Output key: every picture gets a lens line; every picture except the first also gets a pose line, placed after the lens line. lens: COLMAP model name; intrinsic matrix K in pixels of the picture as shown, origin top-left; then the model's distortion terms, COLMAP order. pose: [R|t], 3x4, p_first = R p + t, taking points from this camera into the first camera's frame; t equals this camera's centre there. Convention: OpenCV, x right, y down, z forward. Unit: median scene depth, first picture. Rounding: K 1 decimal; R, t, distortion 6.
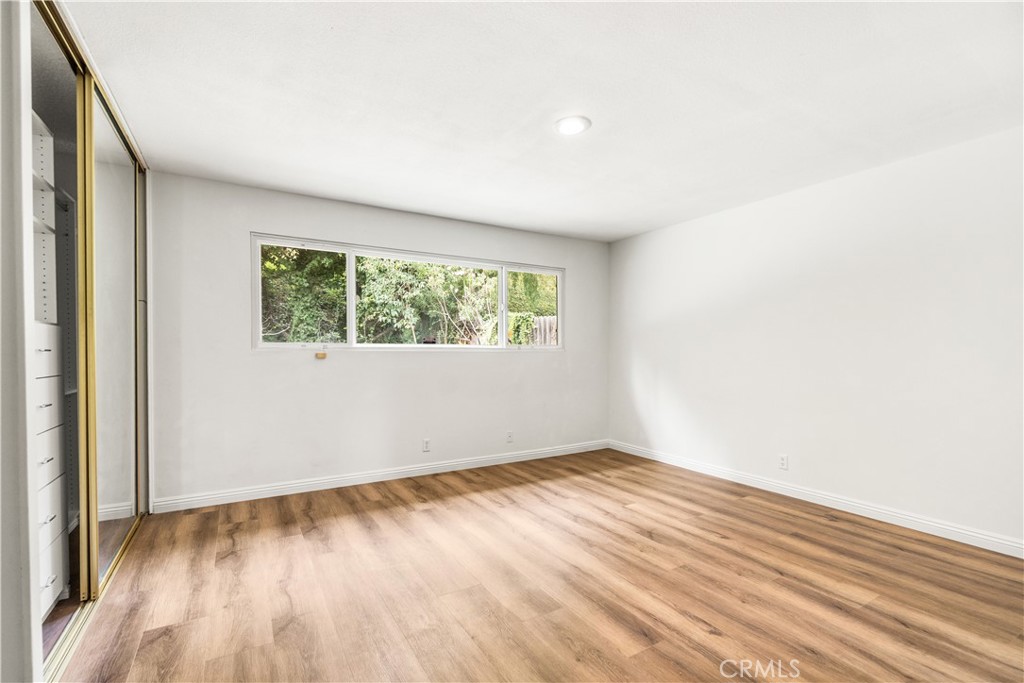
lens RADIAL K [[445.1, 0, 511.9], [0, 445.1, 349.4], [0, 0, 1]] dist [-0.003289, 0.000127]
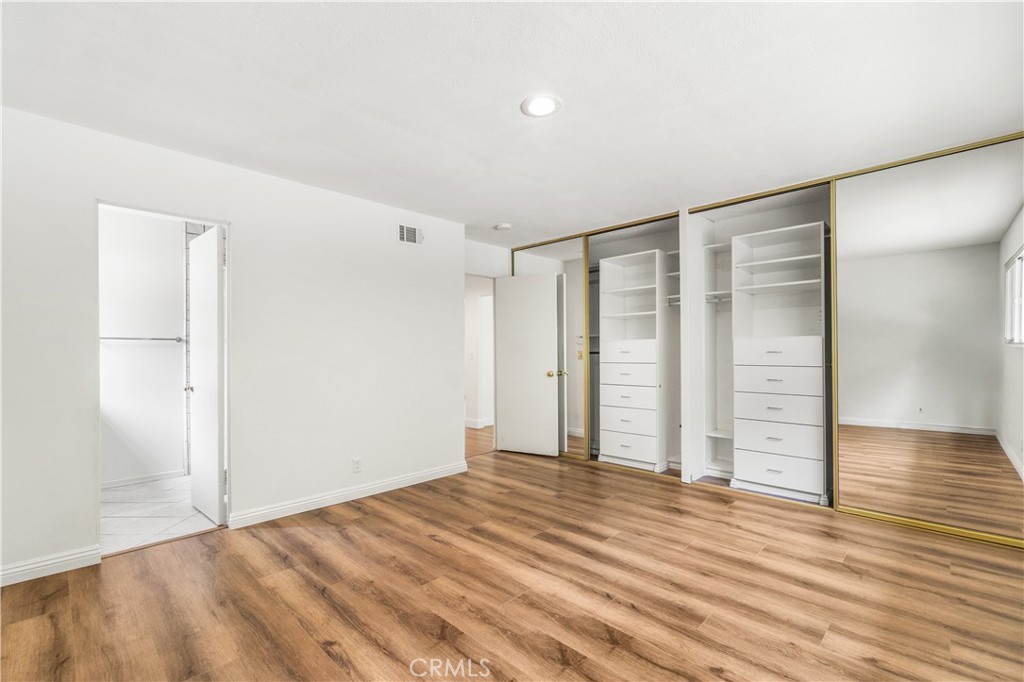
lens RADIAL K [[445.1, 0, 511.5], [0, 445.1, 346.3], [0, 0, 1]] dist [-0.003289, 0.000127]
pose [[-0.966837, -0.002799, -0.255380, 0.450680], [0.001260, 0.999876, -0.015728, 0.000336], [0.255392, -0.015528, -0.966713, 1.972919]]
